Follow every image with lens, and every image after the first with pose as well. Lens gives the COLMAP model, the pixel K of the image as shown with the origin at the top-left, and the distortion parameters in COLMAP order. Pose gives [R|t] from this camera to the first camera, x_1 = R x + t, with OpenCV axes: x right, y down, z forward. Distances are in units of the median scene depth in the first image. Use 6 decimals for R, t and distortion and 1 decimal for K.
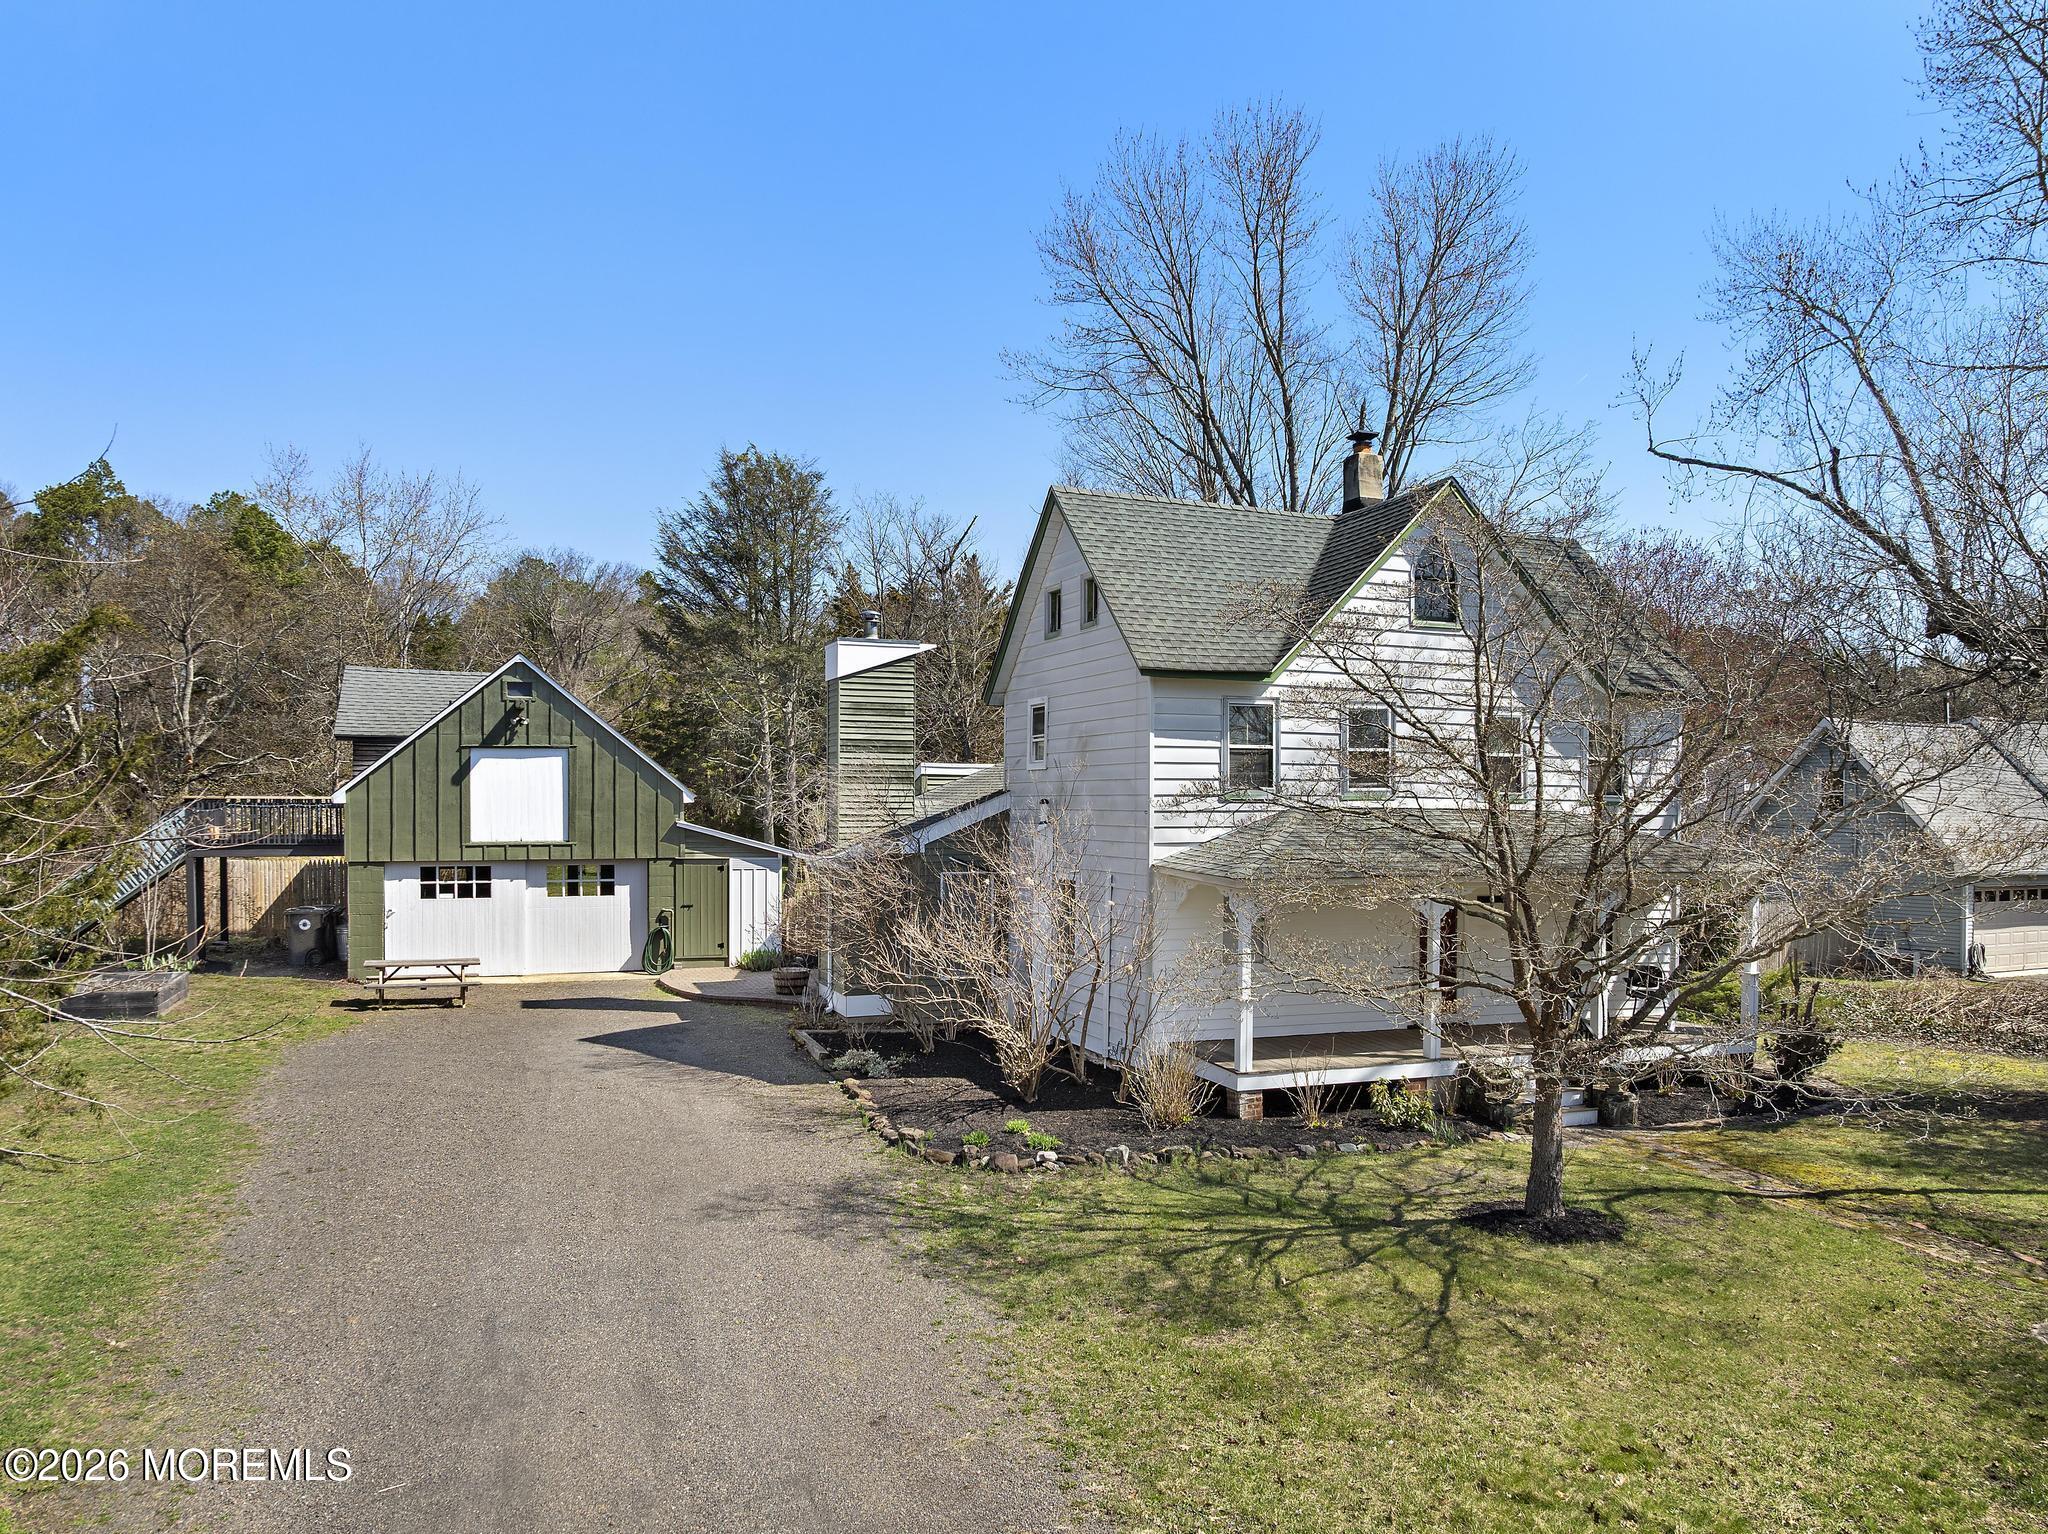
lens RADIAL K [[1461.4, 0, 1042.9], [0, 1461.4, 830.6], [0, 0, 1]] dist [-0.041175, -0.002588]
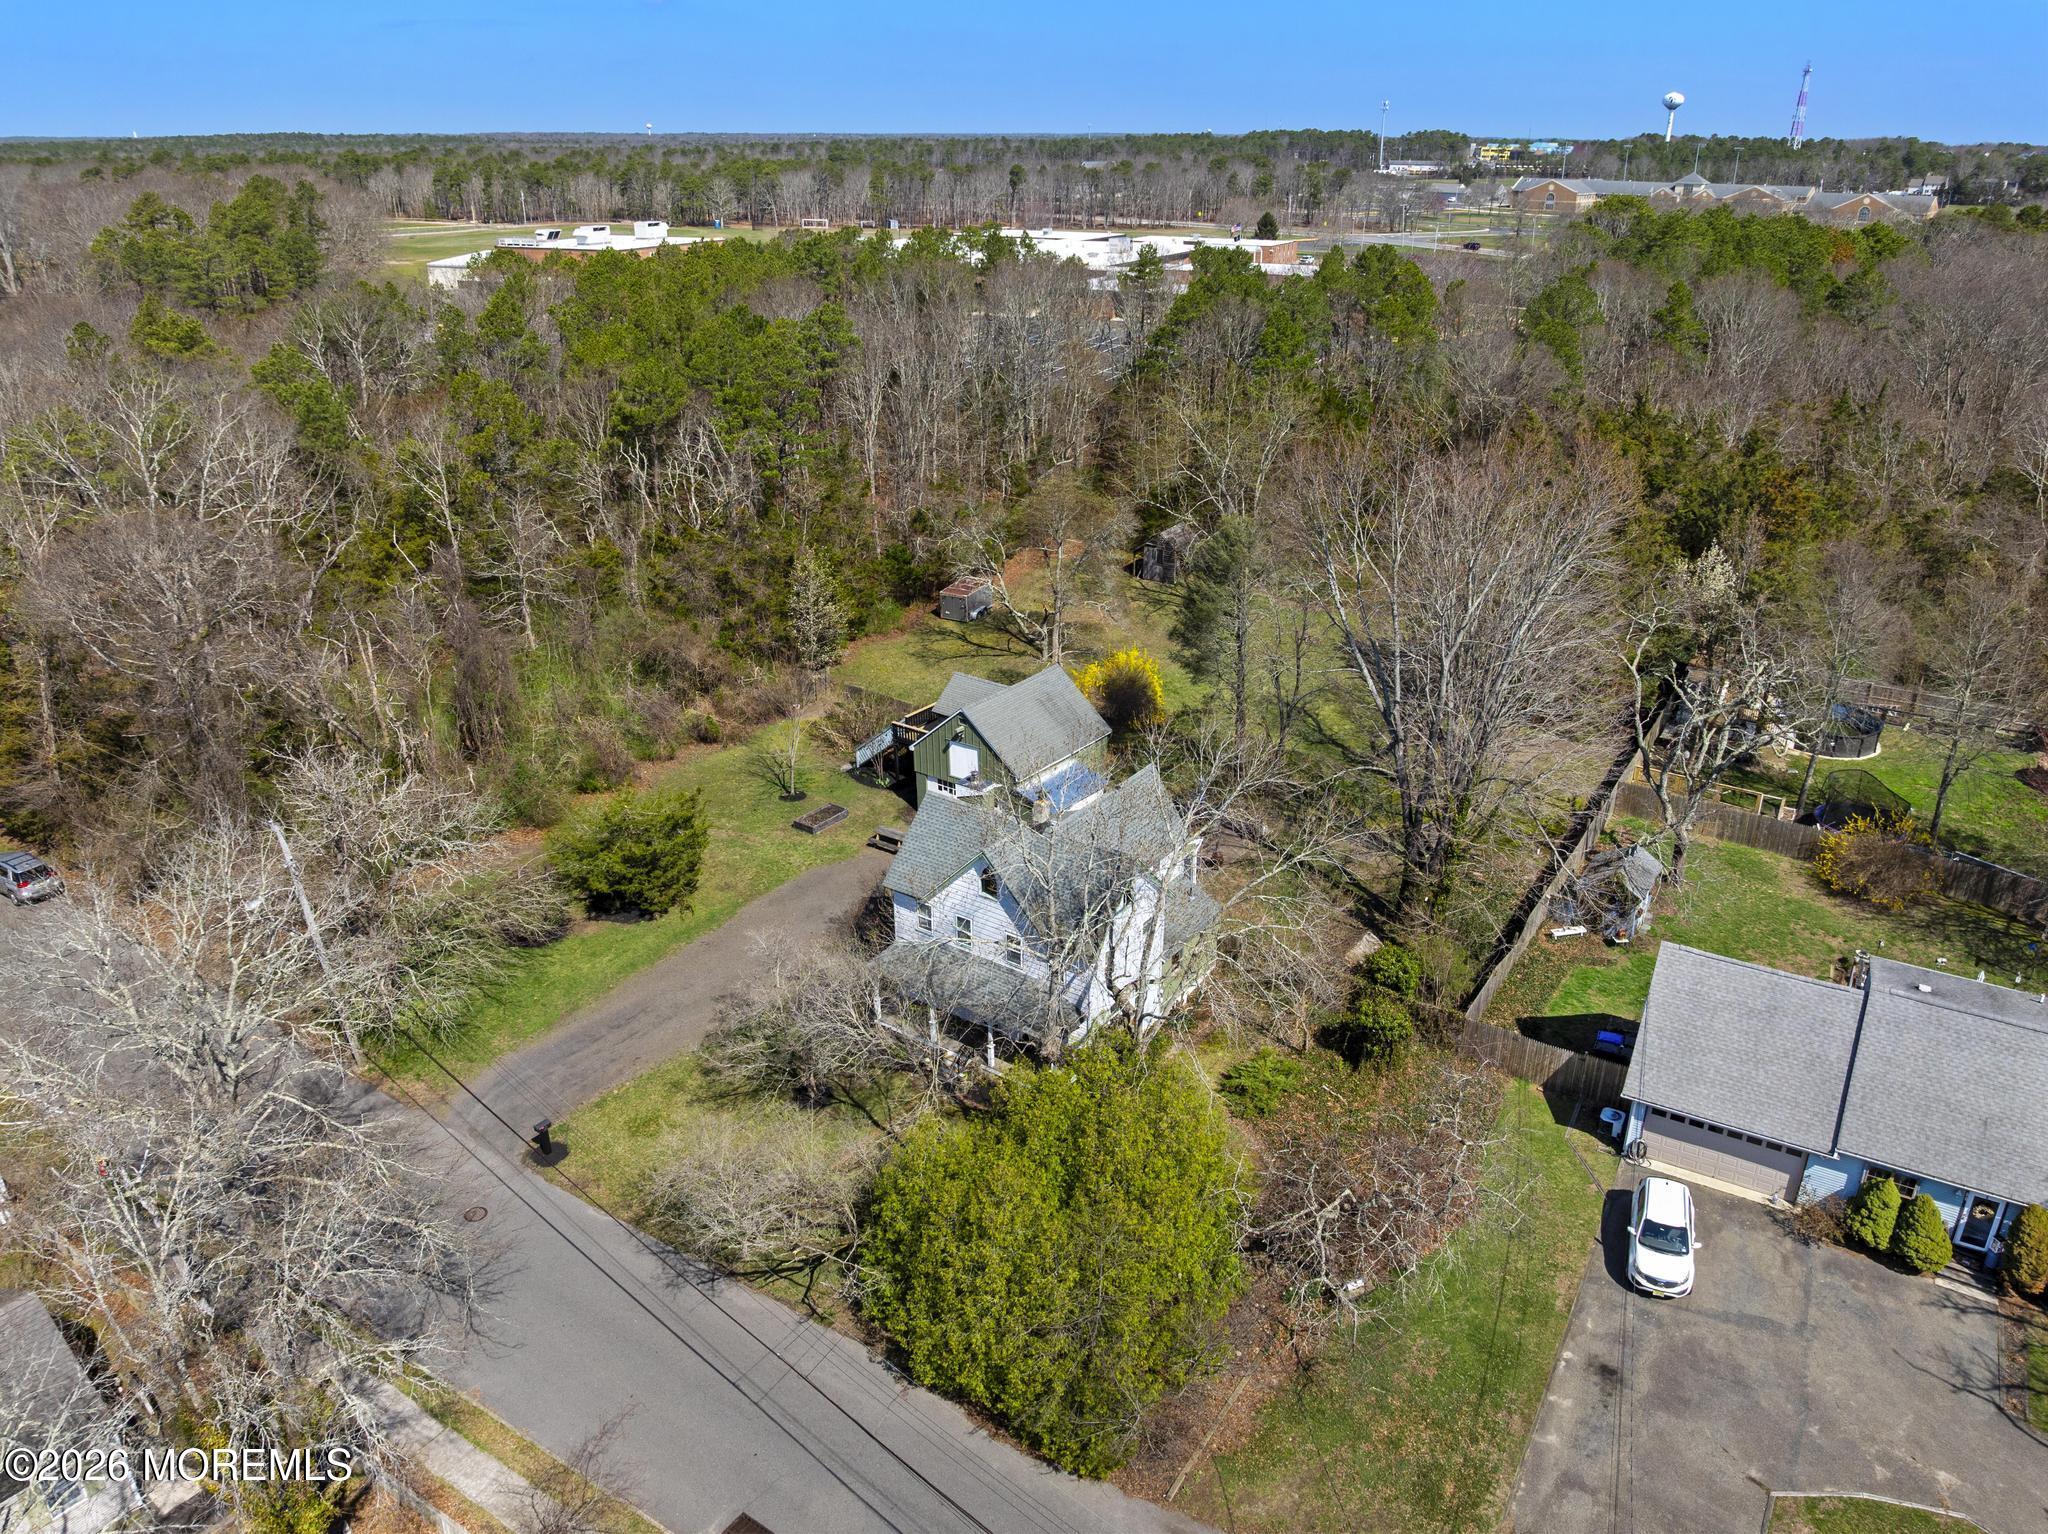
lens RADIAL K [[1450.5, 0, 1037.1], [0, 1450.5, 748.1], [0, 0, 1]] dist [-0.066057, 0.035700]
pose [[0.548789, 0.321976, -0.771467, 2.028197], [-0.014961, 0.926486, 0.376032, -1.239392], [0.835827, -0.194820, 0.513263, -0.177502]]
